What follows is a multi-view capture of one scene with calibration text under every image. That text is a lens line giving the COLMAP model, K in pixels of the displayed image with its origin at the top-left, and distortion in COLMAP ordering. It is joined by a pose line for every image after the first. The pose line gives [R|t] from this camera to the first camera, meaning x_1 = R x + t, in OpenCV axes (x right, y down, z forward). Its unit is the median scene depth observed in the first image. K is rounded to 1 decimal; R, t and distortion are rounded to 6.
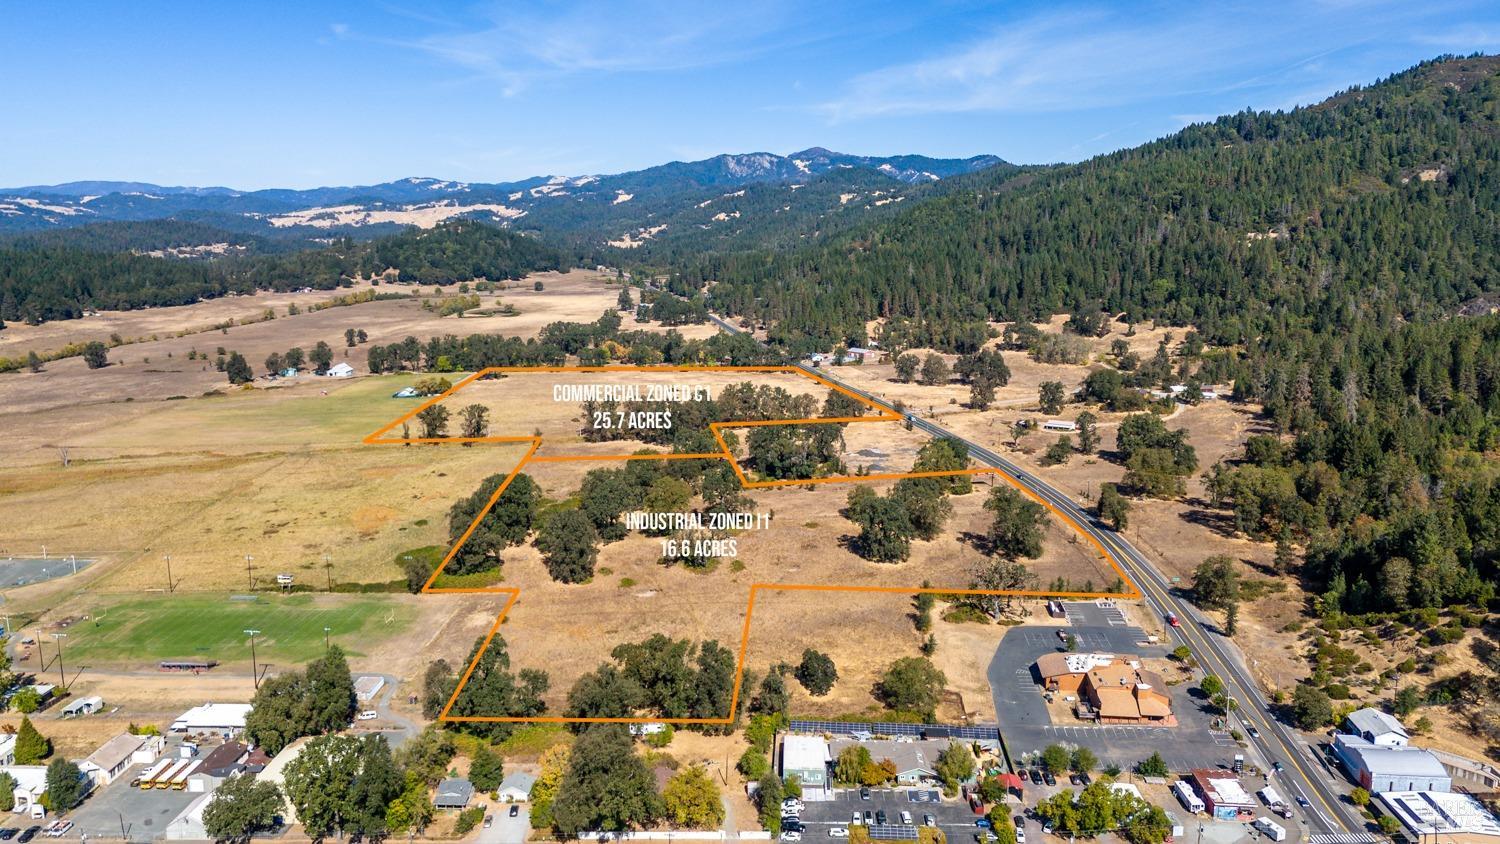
lens RADIAL K [[1112.2, 0, 750.0], [0, 1112.2, 422.0], [0, 0, 1]] dist [0.105467, -0.133104]
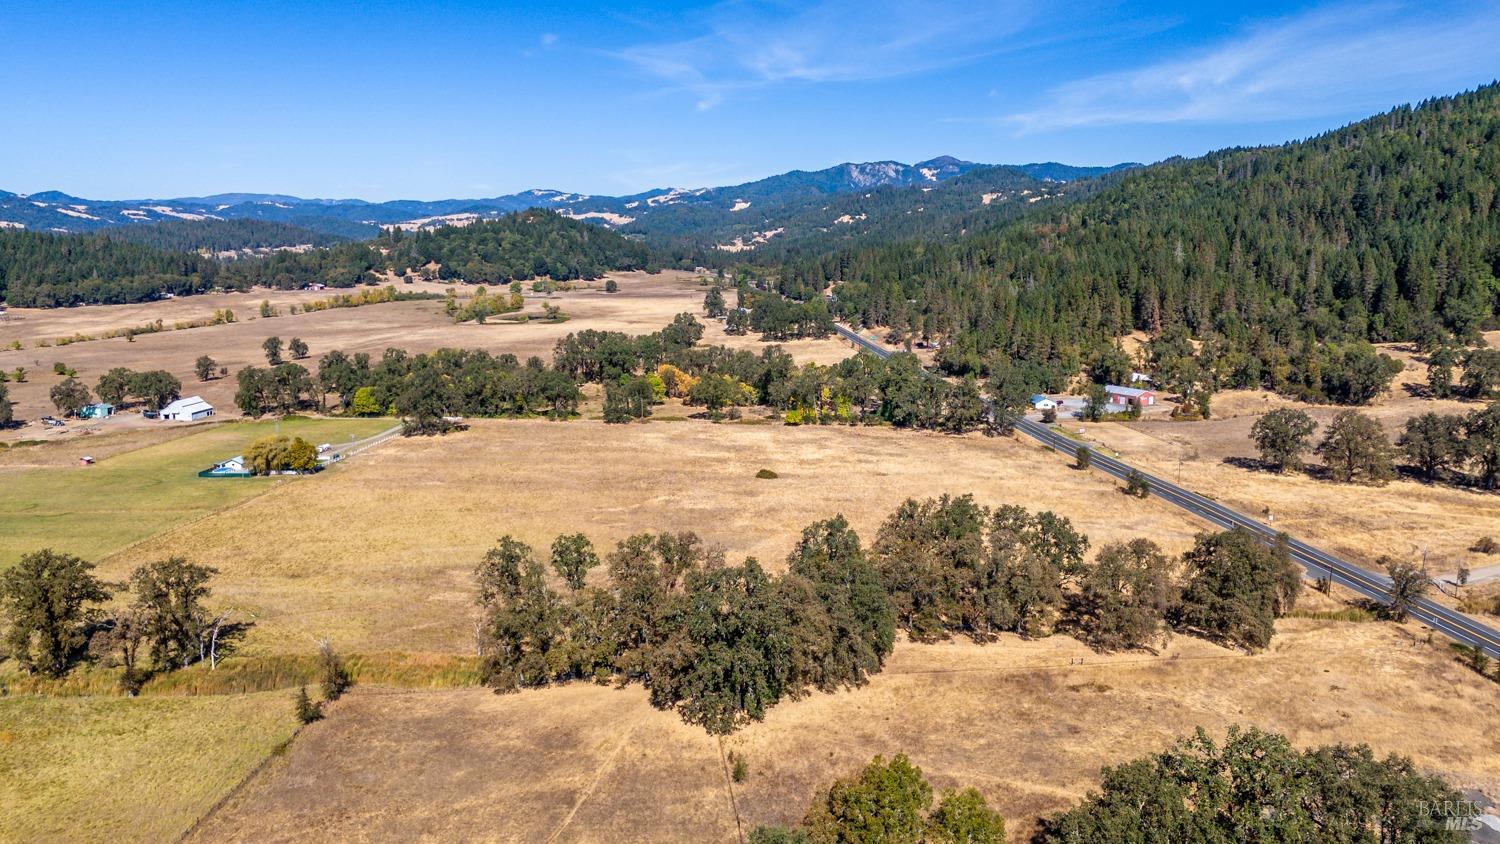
lens RADIAL K [[1112.2, 0, 750.0], [0, 1112.2, 422.0], [0, 0, 1]] dist [0.105467, -0.133104]
pose [[0.994423, 0.024018, -0.102691, -0.013234], [-0.025426, 0.999599, -0.012424, -0.021403], [0.102351, 0.014966, 0.994636, 0.250947]]
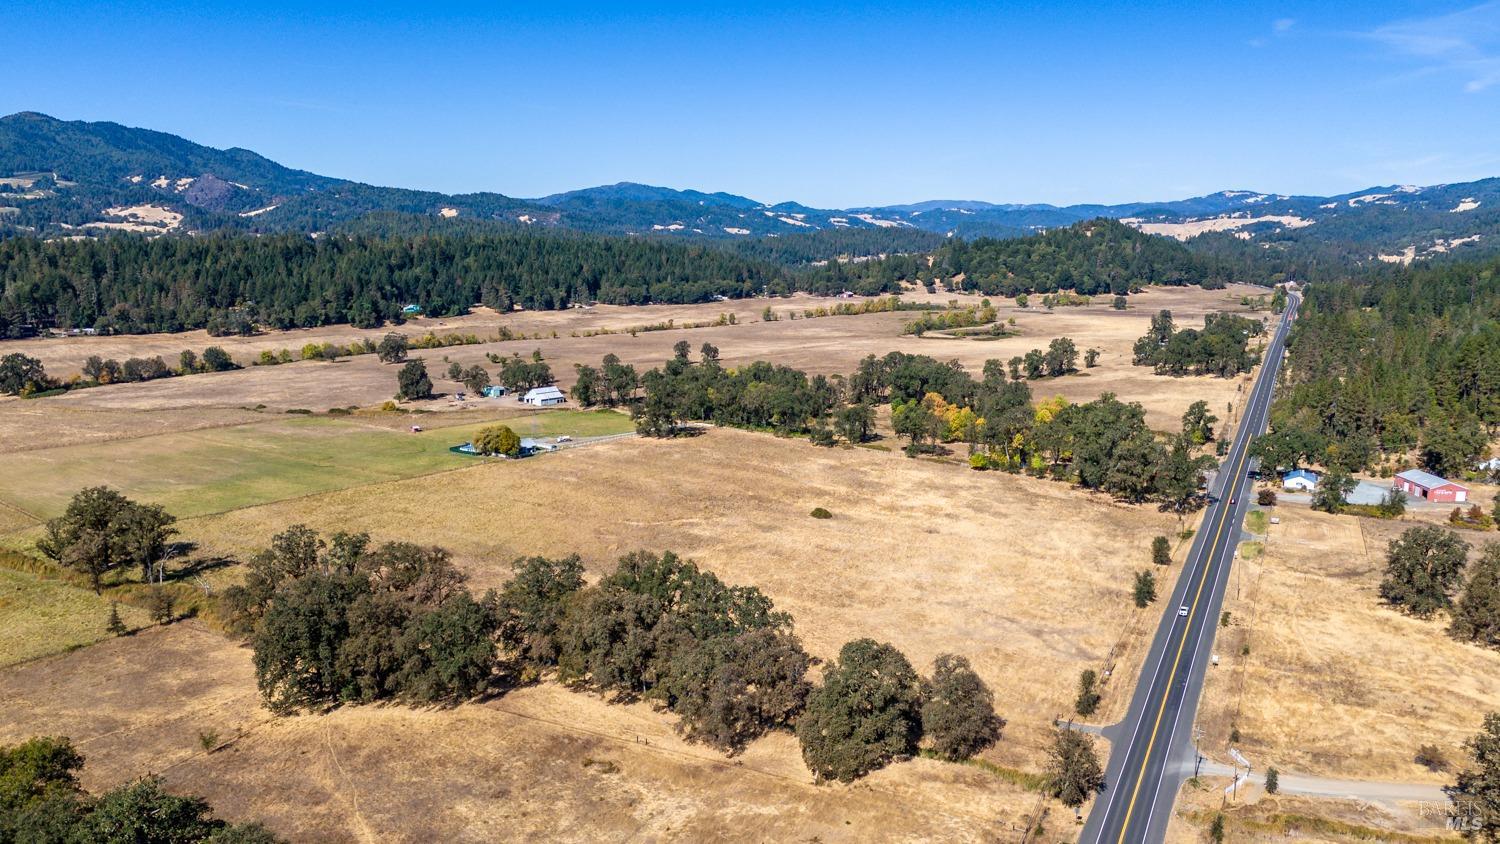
lens RADIAL K [[1112.2, 0, 750.0], [0, 1112.2, 422.0], [0, 0, 1]] dist [0.105467, -0.133104]
pose [[0.768481, 0.120912, -0.628345, 0.093264], [-0.130467, 0.990964, 0.031126, -0.036877], [0.626430, 0.058058, 0.777312, 0.291346]]
